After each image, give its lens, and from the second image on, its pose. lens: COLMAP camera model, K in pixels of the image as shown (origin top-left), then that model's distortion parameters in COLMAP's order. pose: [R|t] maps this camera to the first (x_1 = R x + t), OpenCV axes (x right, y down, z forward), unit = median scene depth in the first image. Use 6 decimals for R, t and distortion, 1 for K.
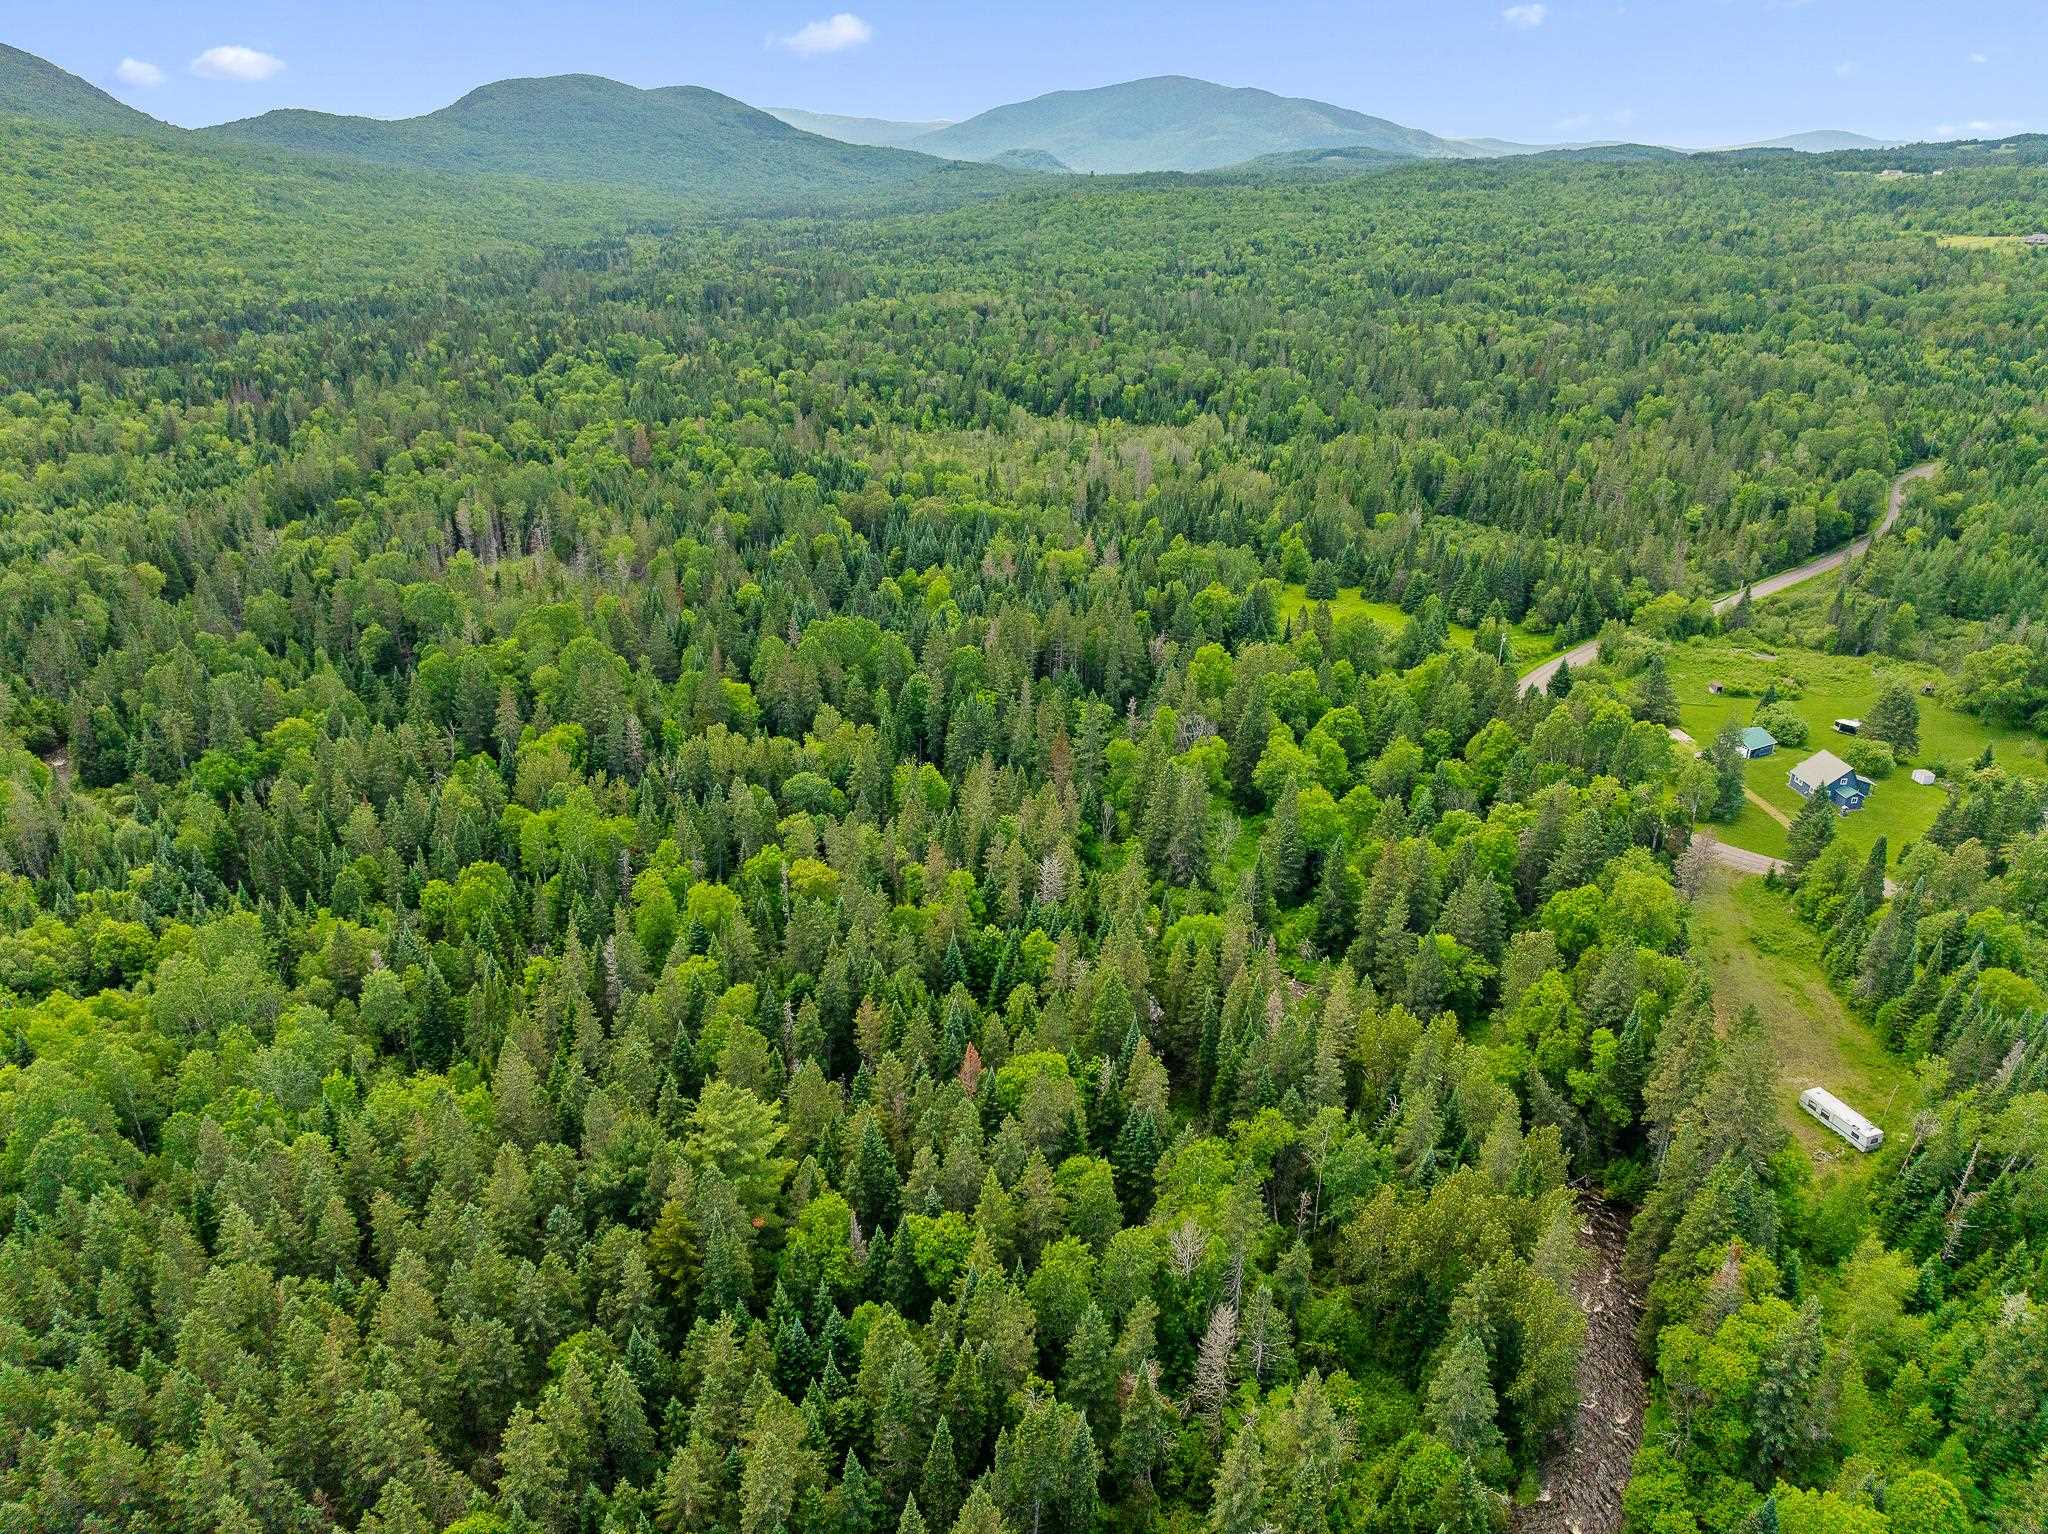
lens RADIAL K [[1413.3, 0, 1022.7], [0, 1413.3, 771.2], [0, 0, 1]] dist [-0.048075, 0.013026]
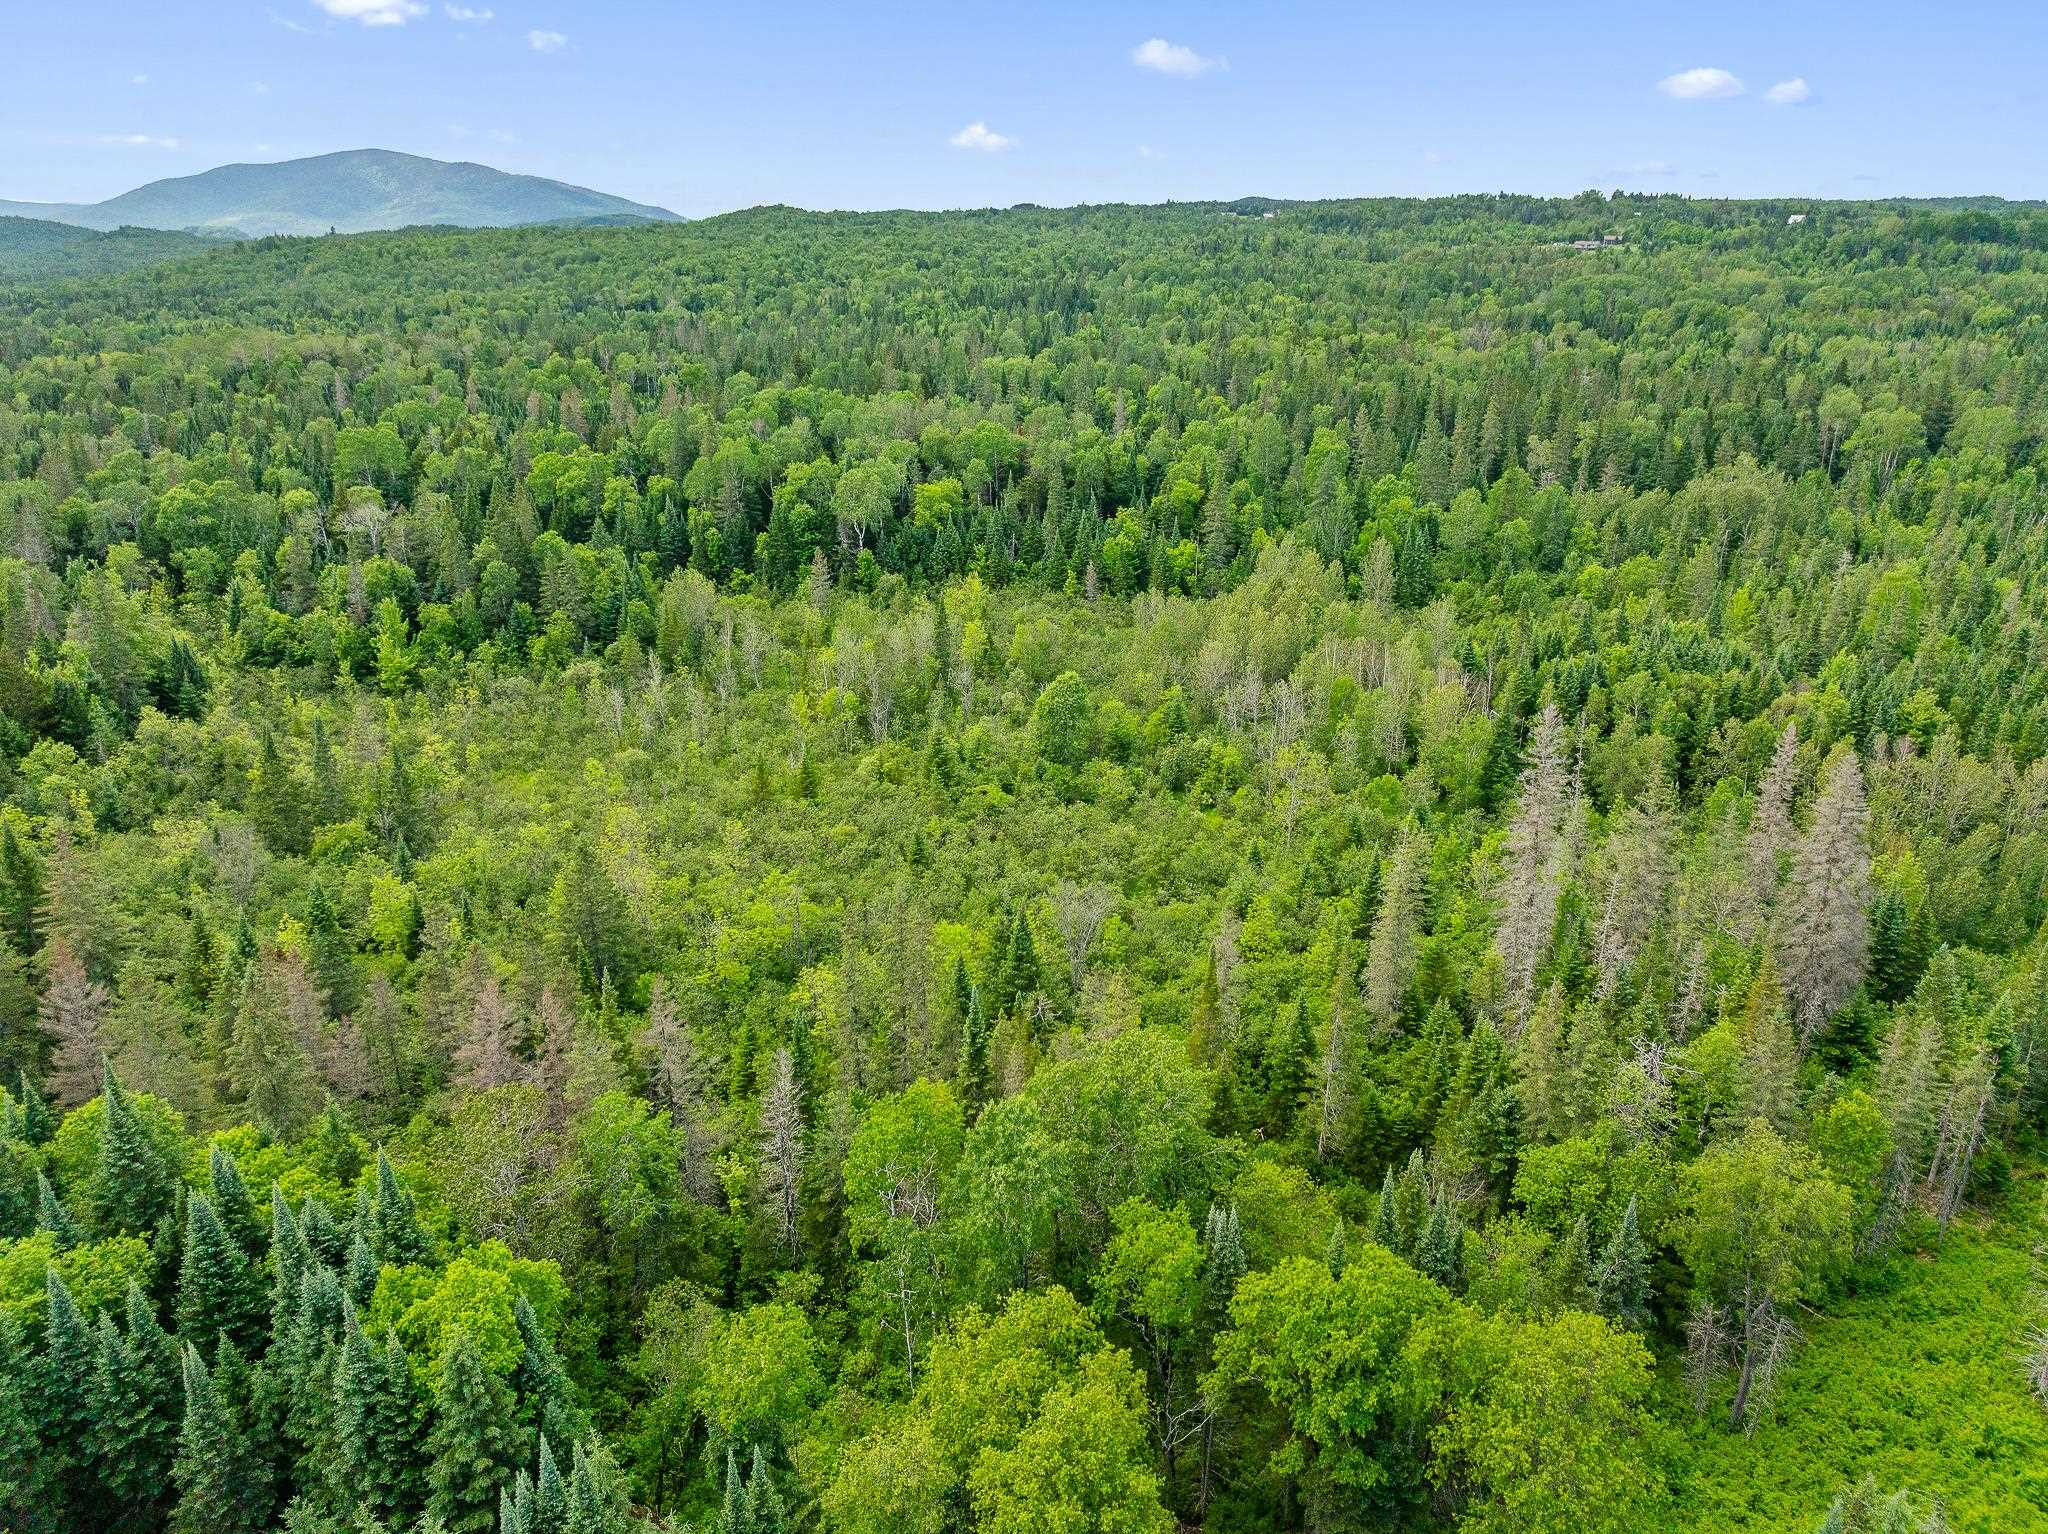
lens RADIAL K [[1413.3, 0, 1027.2], [0, 1413.3, 746.2], [0, 0, 1]] dist [-0.048075, 0.013026]
pose [[0.867905, -0.164876, 0.468569, -0.089343], [0.197763, 0.980015, -0.021467, -0.184518], [-0.455665, 0.111297, 0.883166, 0.636010]]
